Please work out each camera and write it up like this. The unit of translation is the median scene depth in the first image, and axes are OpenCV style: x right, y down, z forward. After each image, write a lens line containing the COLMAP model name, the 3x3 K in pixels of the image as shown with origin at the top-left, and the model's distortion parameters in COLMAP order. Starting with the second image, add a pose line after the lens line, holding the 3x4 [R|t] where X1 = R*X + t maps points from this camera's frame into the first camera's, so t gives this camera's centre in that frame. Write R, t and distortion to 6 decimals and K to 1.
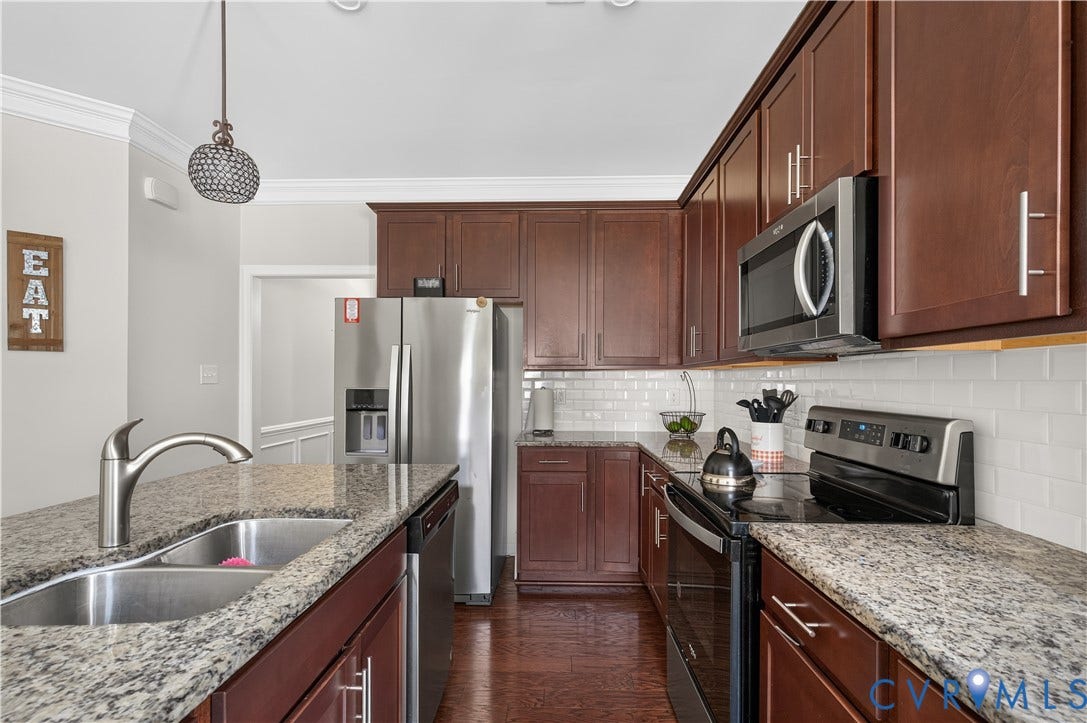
lens RADIAL K [[538.1, 0, 538.9], [0, 538.1, 381.6], [0, 0, 1]] dist [0.016801, -0.000587]
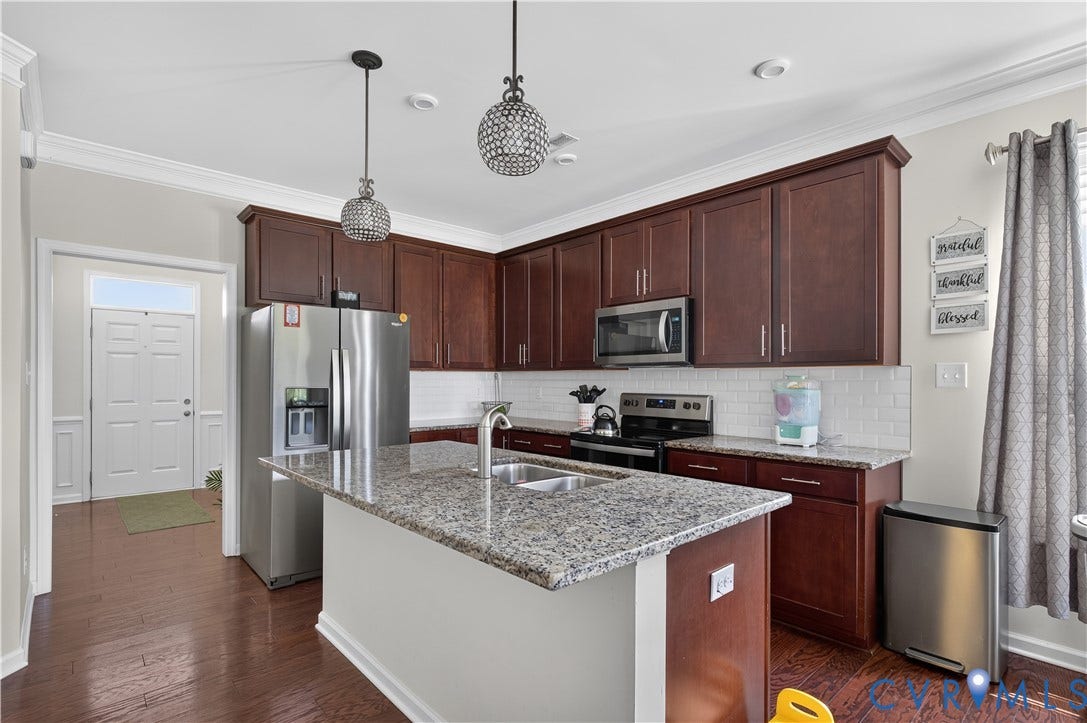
lens RADIAL K [[538.1, 0, 538.9], [0, 538.1, 381.6], [0, 0, 1]] dist [0.016801, -0.000587]
pose [[0.737634, -0.000288, 0.675201, -0.913600], [-0.002176, 0.999994, 0.002804, -0.000809], [-0.675197, -0.003537, 0.737629, -0.200708]]
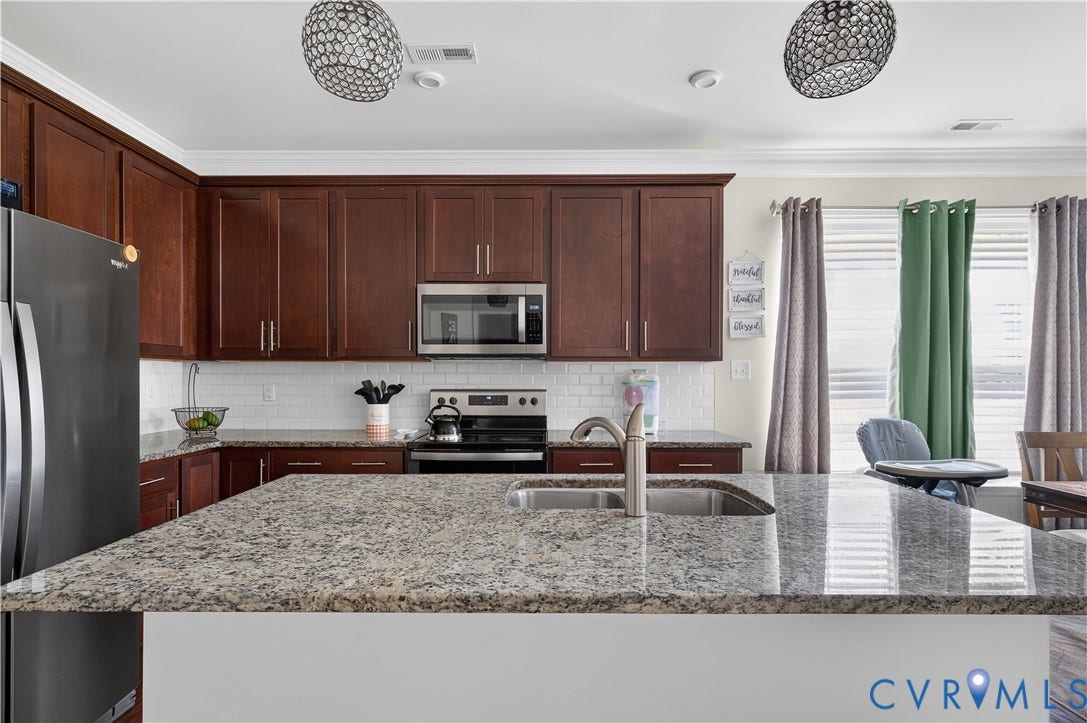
lens RADIAL K [[538.1, 0, 538.9], [0, 538.1, 381.6], [0, 0, 1]] dist [0.016801, -0.000587]
pose [[-0.012250, -0.010058, 0.999874, -0.984442], [-0.000678, 0.999949, 0.010051, 0.004635], [-0.999925, -0.000555, -0.012256, 0.623128]]
